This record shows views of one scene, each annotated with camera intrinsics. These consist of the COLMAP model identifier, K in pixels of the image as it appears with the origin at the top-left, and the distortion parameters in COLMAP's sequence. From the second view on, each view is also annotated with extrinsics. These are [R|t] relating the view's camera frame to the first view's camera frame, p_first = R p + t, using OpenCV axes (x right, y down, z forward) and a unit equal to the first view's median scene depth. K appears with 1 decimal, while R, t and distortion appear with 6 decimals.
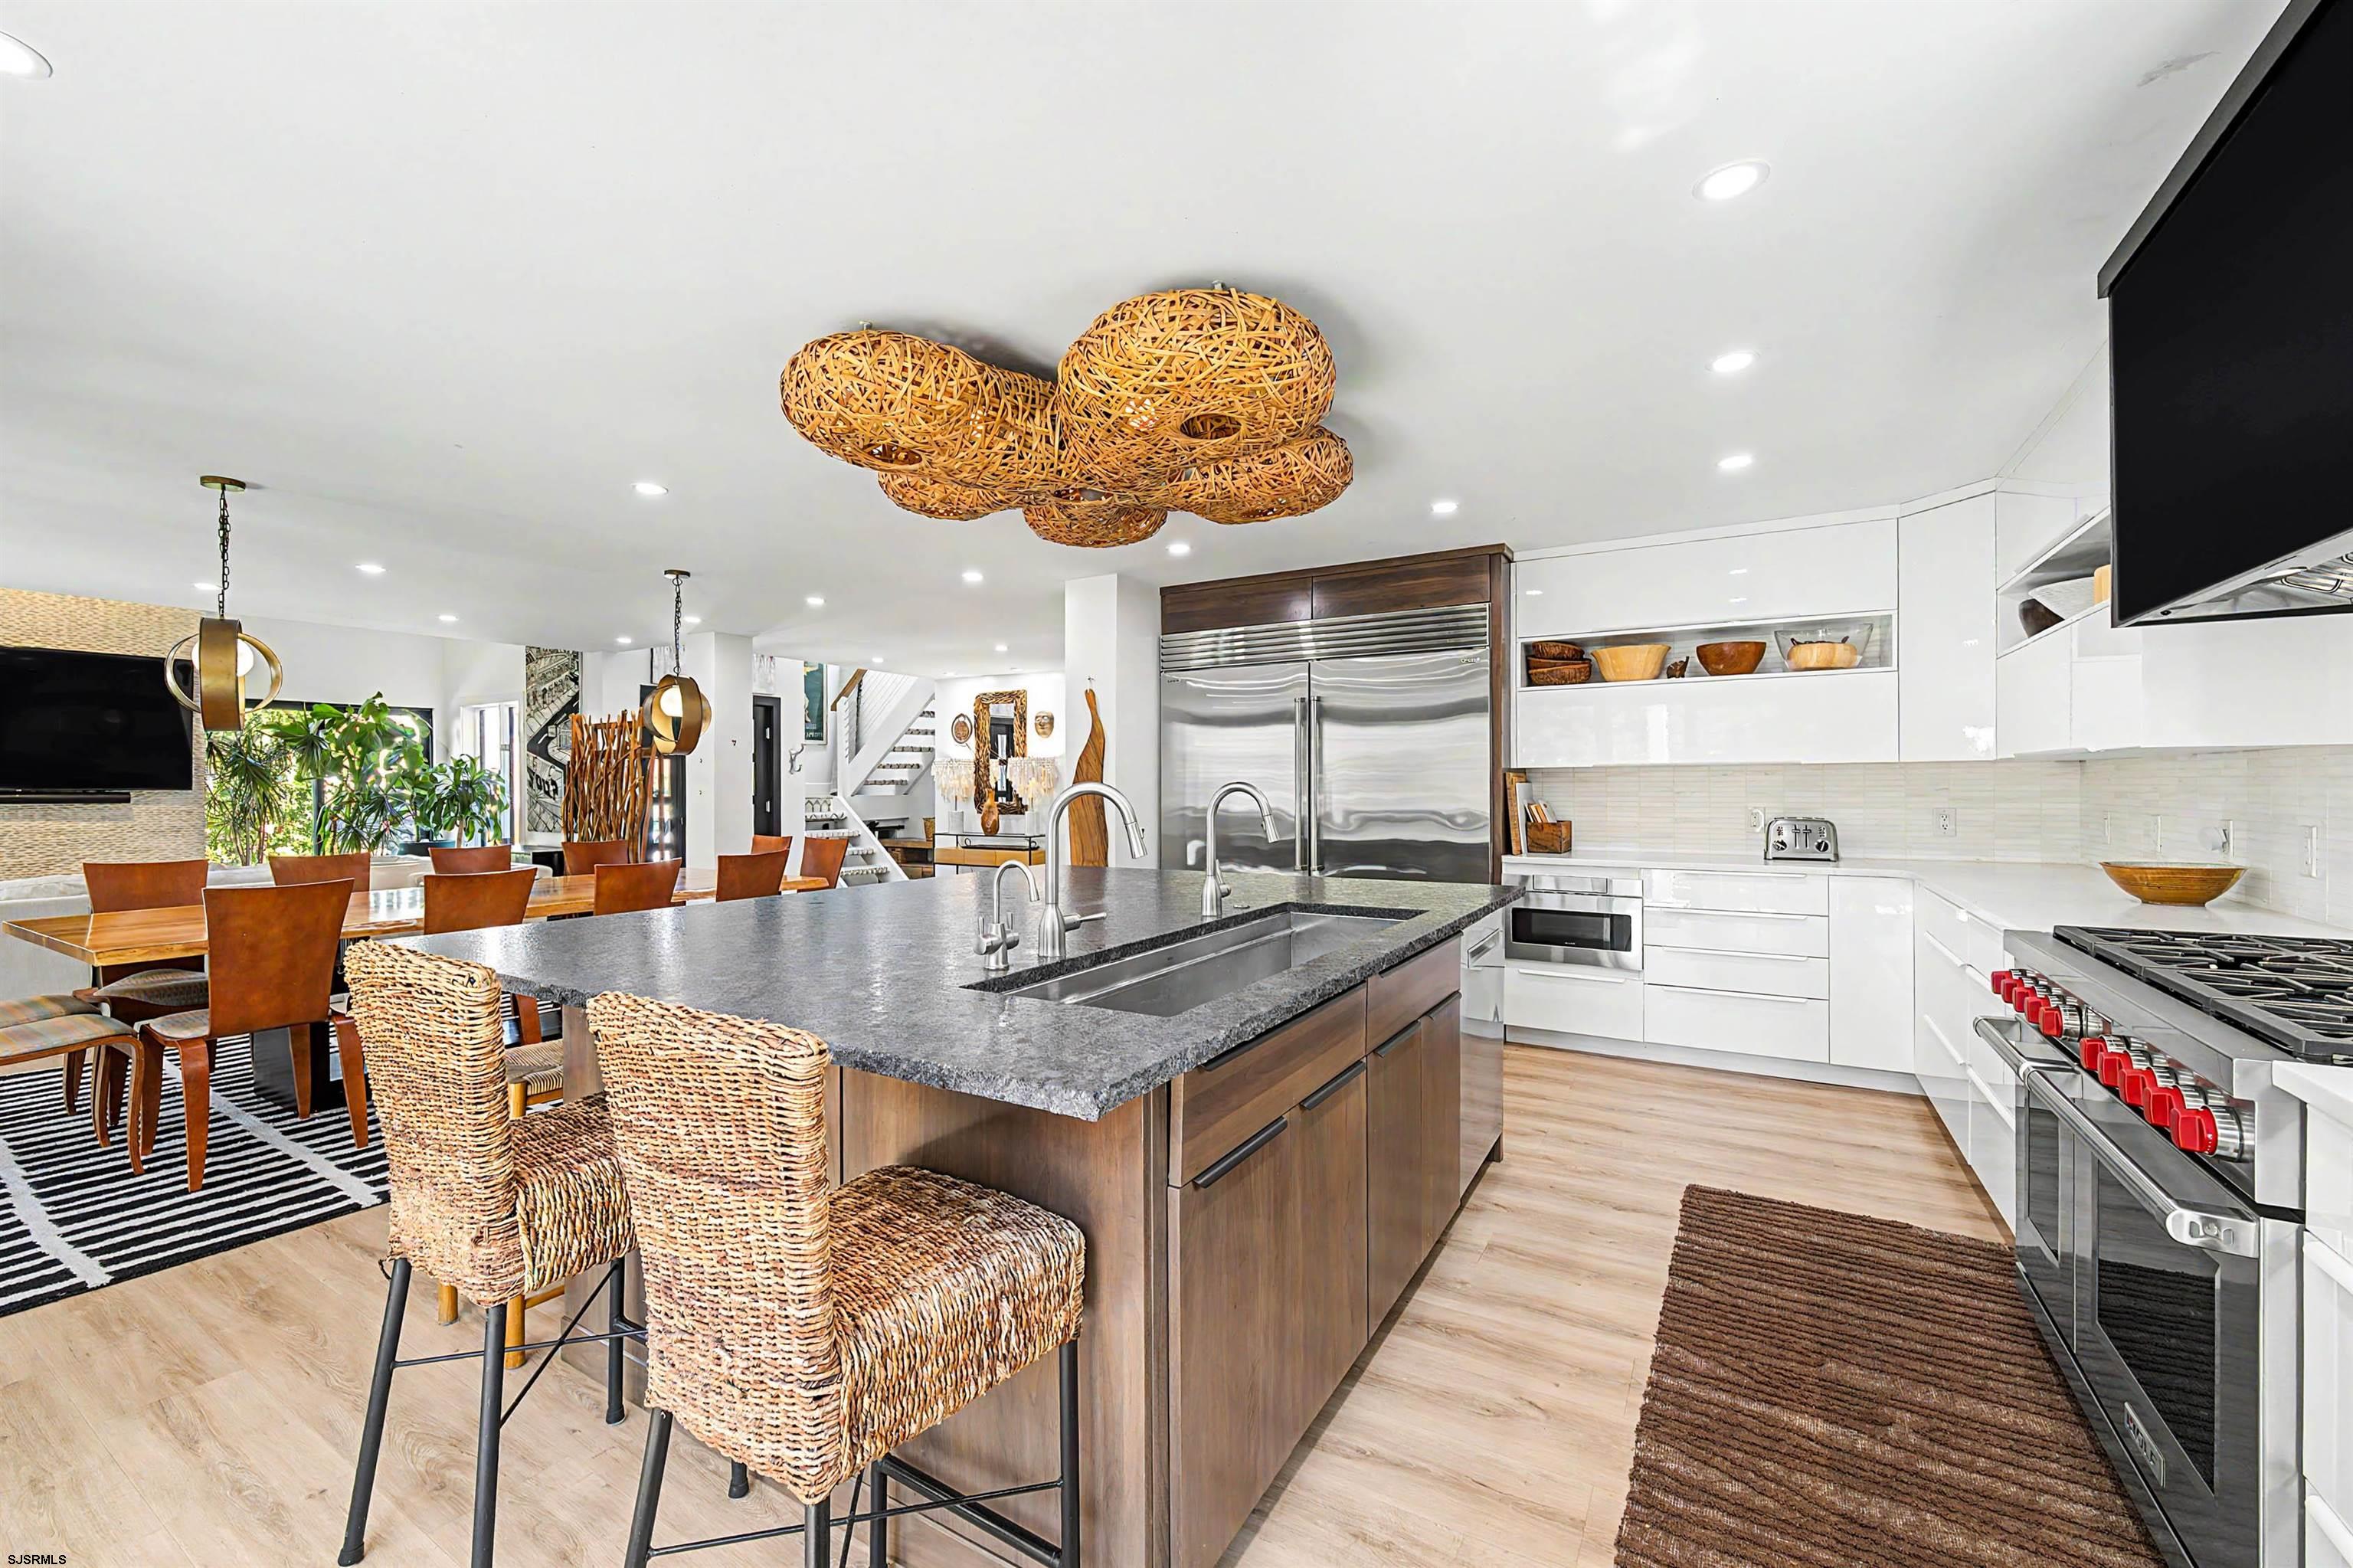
lens RADIAL K [[930.4, 0, 1167.8], [0, 930.4, 780.2], [0, 0, 1]] dist [-0.000469, -0.000782]
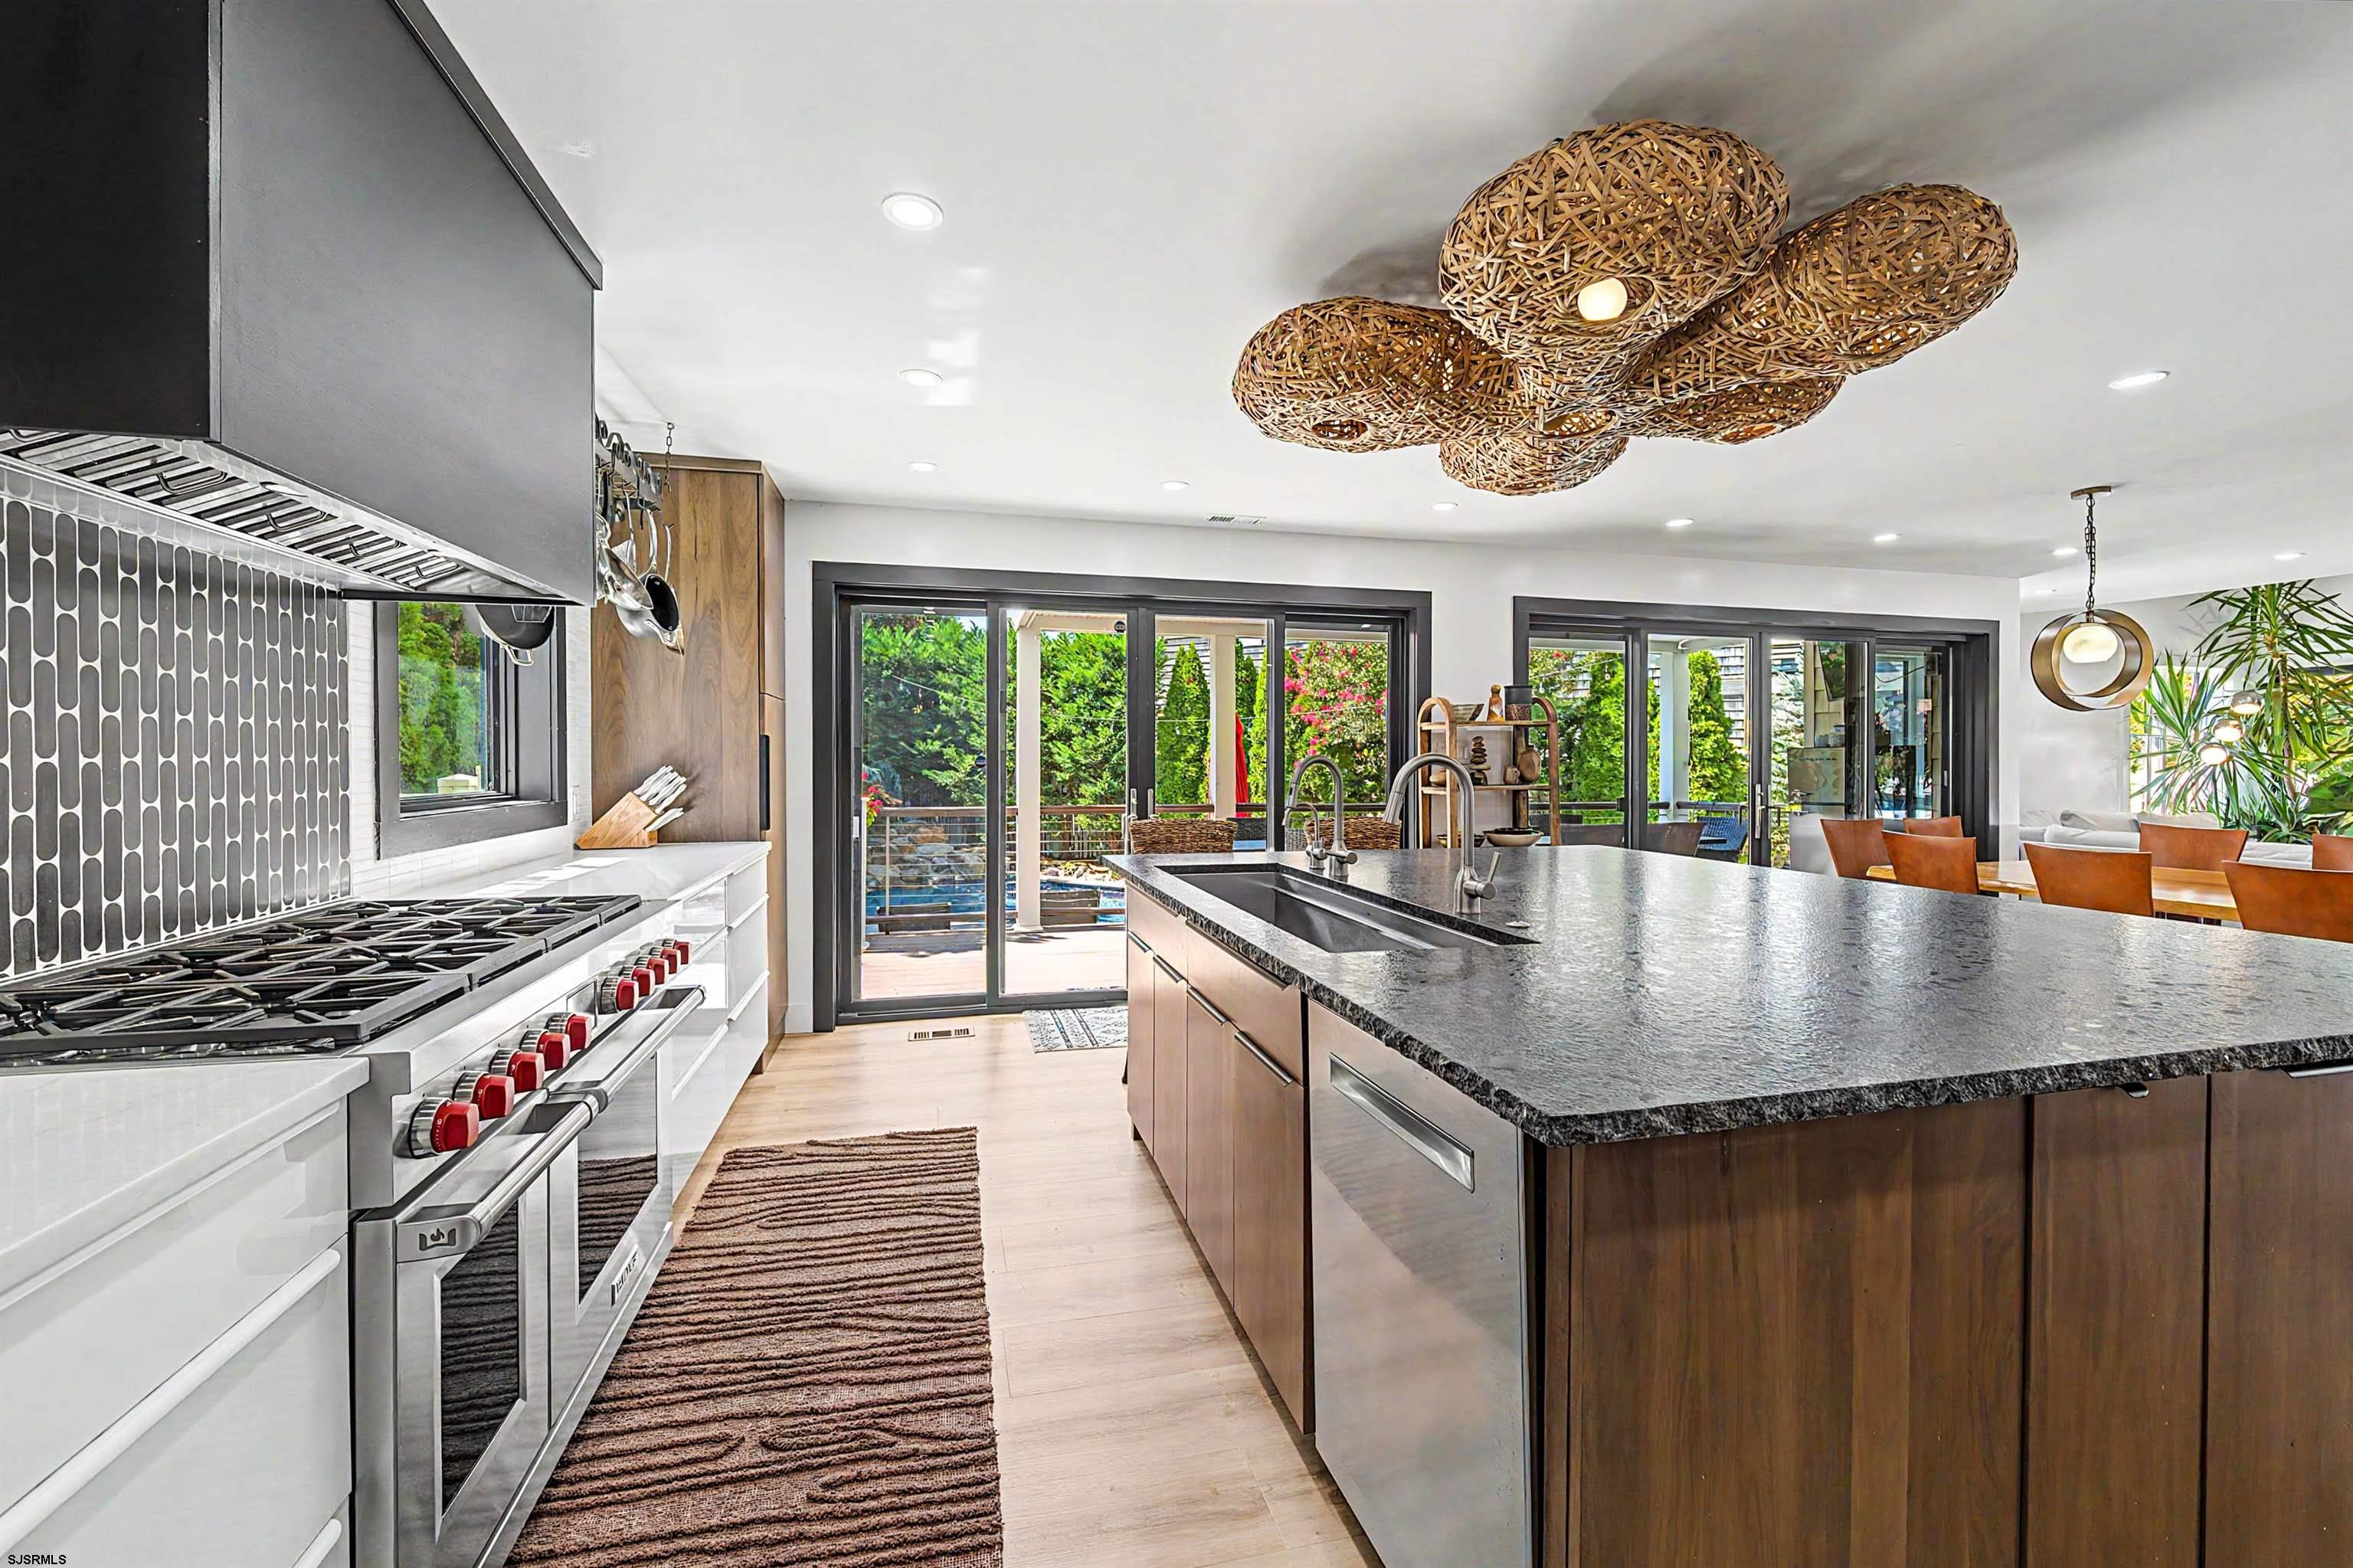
lens RADIAL K [[930.4, 0, 1156.1], [0, 930.4, 774.9], [0, 0, 1]] dist [-0.000469, -0.000782]
pose [[-0.693282, 0.005238, -0.720647, 0.370940], [-0.003377, 0.999939, 0.010516, 0.010790], [0.720659, 0.009724, -0.693222, 0.609141]]
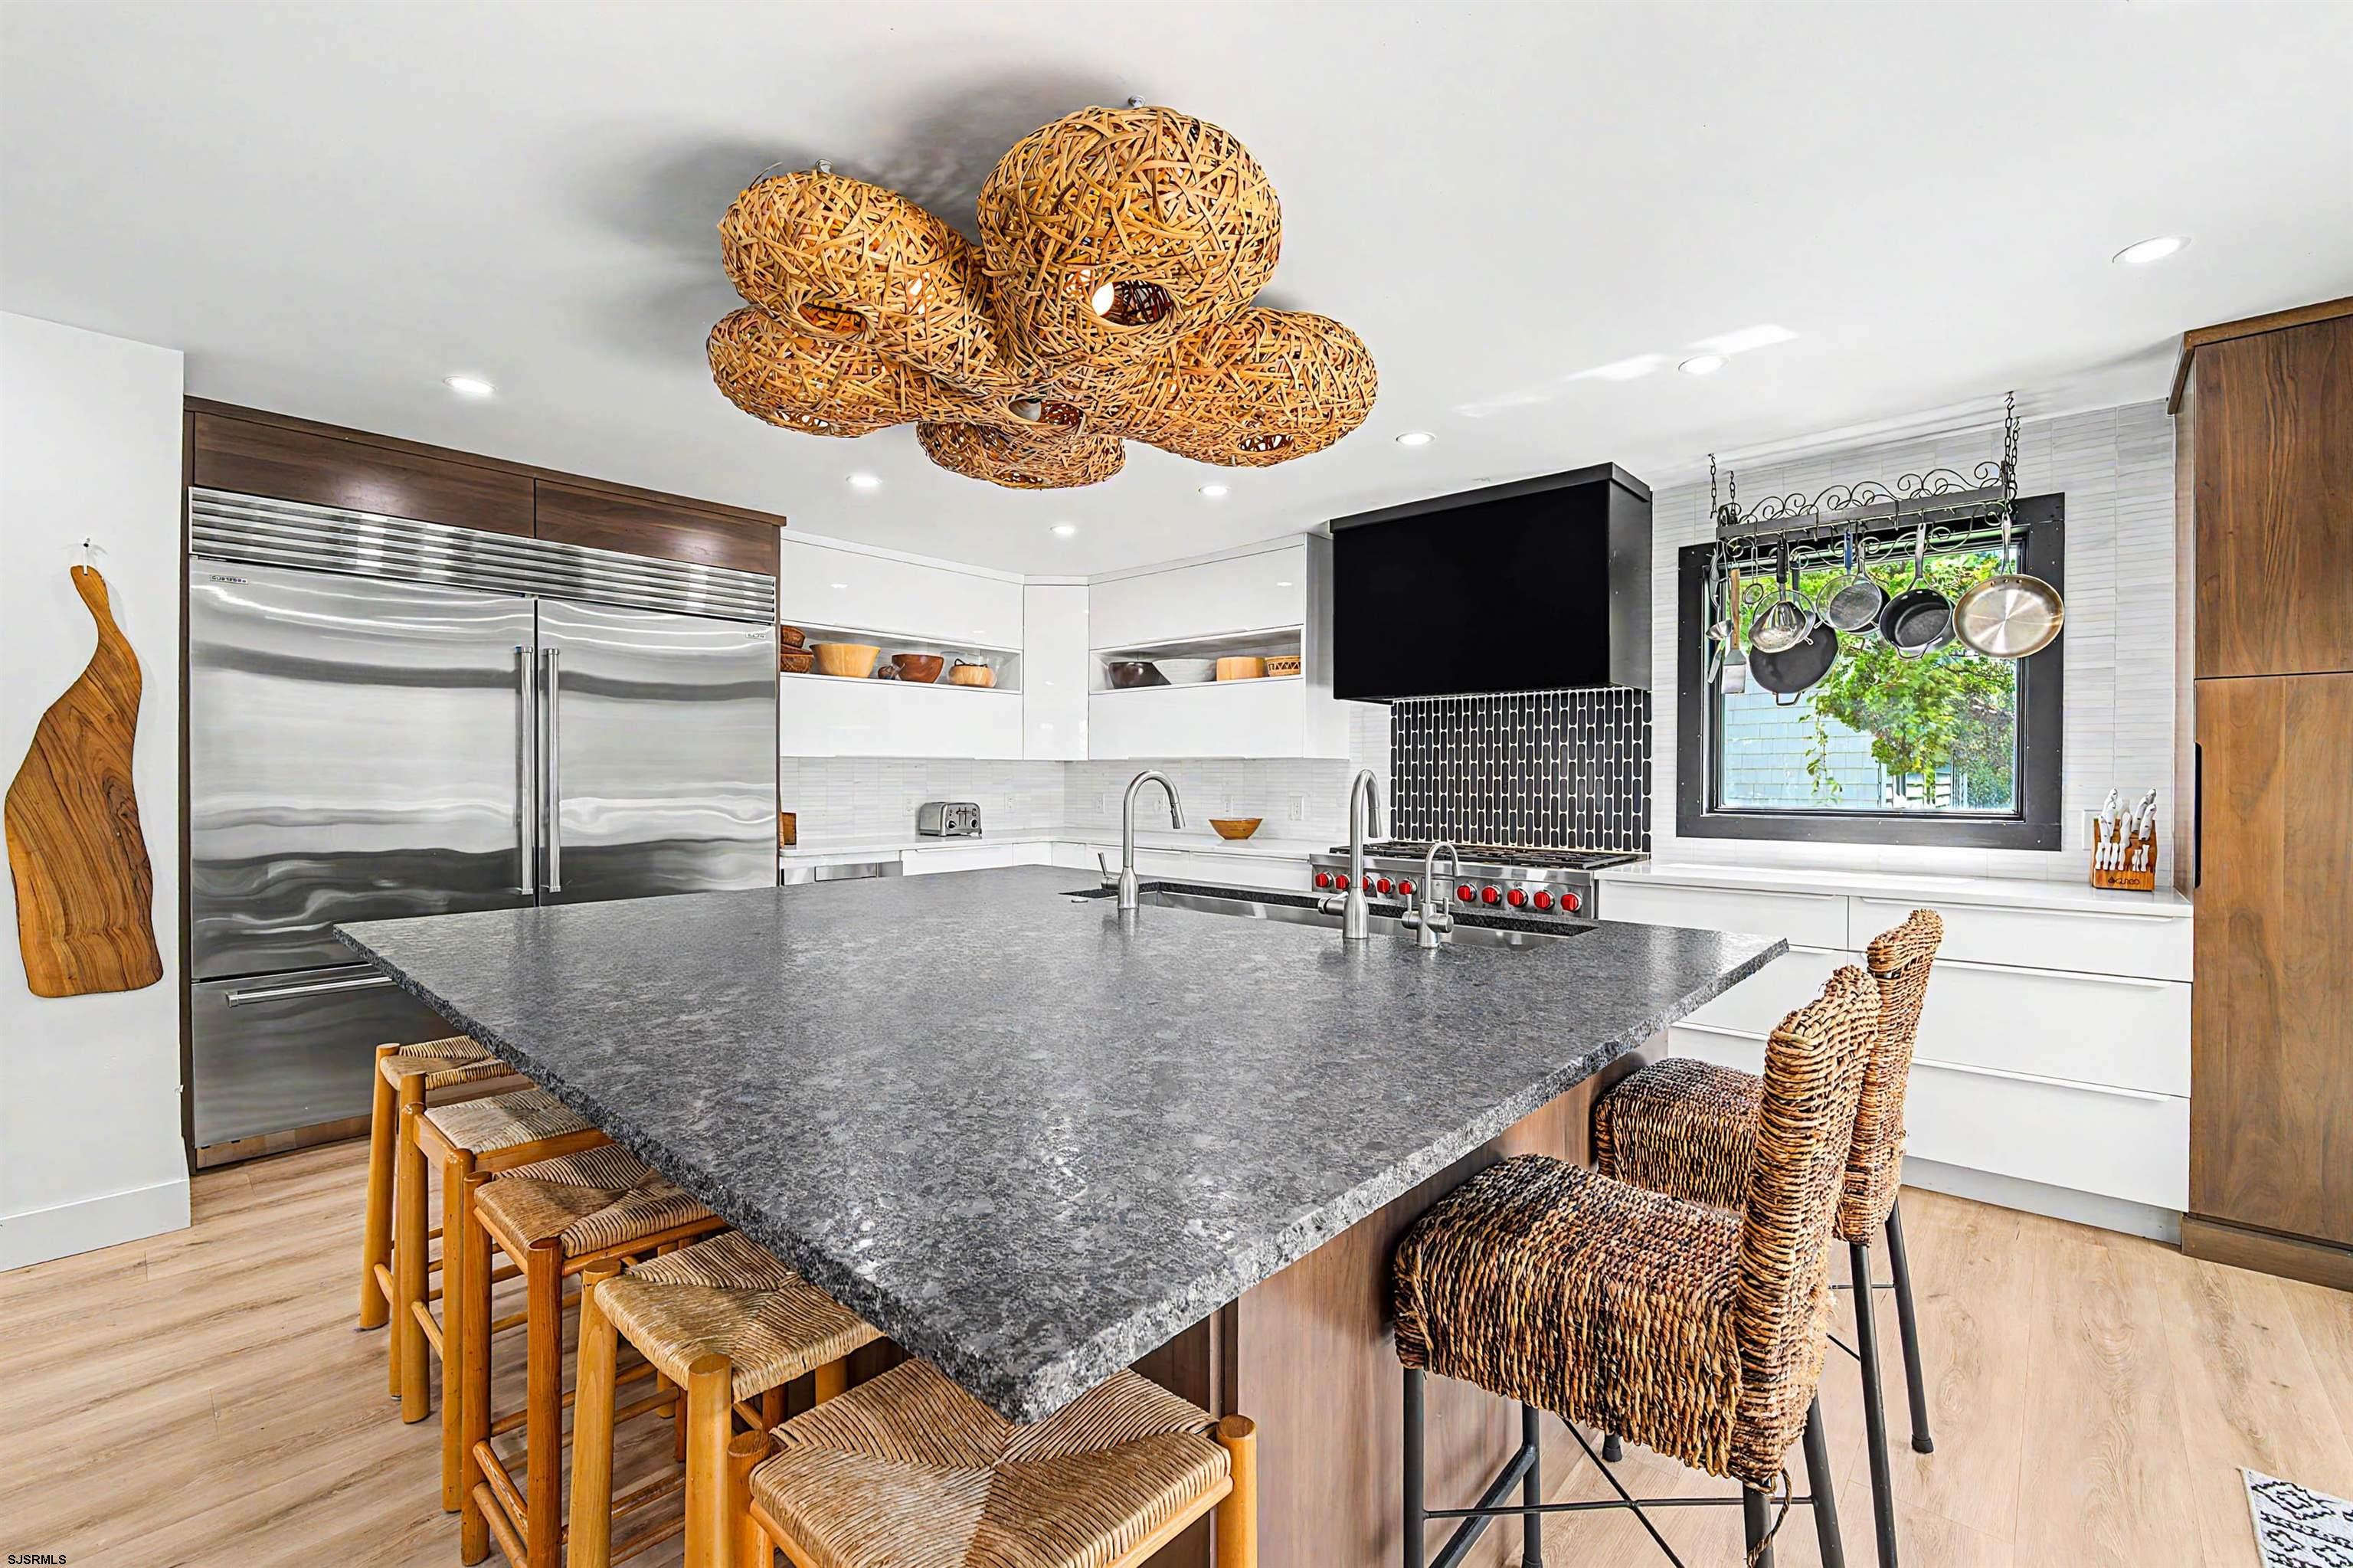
lens RADIAL K [[996.7, 0, 1186.5], [0, 996.7, 777.7], [0, 0, 1]] dist [-0.003903, -0.000042]
pose [[0.182938, 0.004910, 0.983112, -0.437325], [-0.002567, 0.999987, -0.004517, 0.009510], [-0.983121, -0.001697, 0.182948, 0.332125]]
